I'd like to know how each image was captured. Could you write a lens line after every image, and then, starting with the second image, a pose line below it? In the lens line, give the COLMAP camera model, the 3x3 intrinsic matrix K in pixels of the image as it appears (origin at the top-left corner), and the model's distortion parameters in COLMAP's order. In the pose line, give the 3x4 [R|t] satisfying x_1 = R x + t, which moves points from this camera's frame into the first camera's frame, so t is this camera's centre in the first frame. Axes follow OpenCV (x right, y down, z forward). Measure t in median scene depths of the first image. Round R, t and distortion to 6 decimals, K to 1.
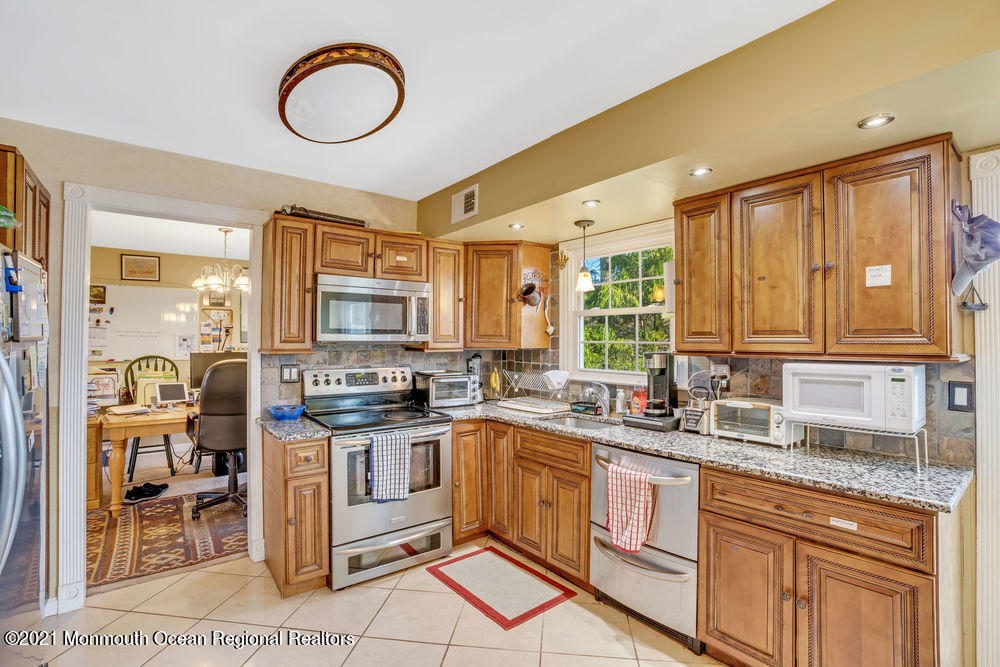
lens RADIAL K [[460.2, 0, 504.1], [0, 460.2, 334.6], [0, 0, 1]] dist [-0.071956, 0.027879]
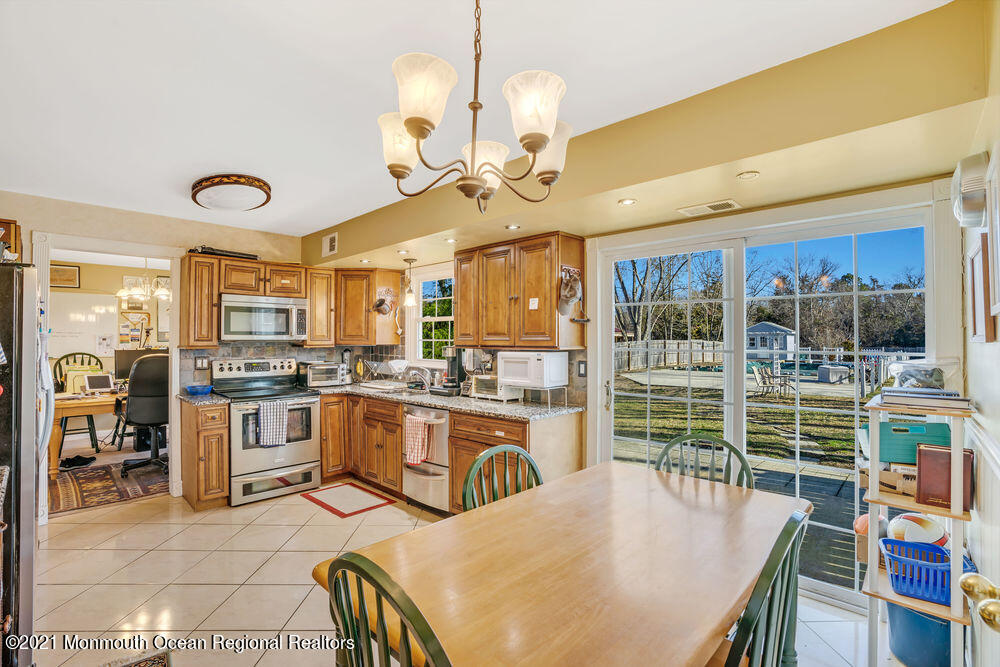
lens RADIAL K [[460.2, 0, 504.1], [0, 460.2, 334.6], [0, 0, 1]] dist [-0.071956, 0.027879]
pose [[0.989448, -0.001371, 0.144883, 0.250960], [0.000849, 0.999993, 0.003665, -0.006462], [-0.144887, -0.003503, 0.989442, -0.502869]]
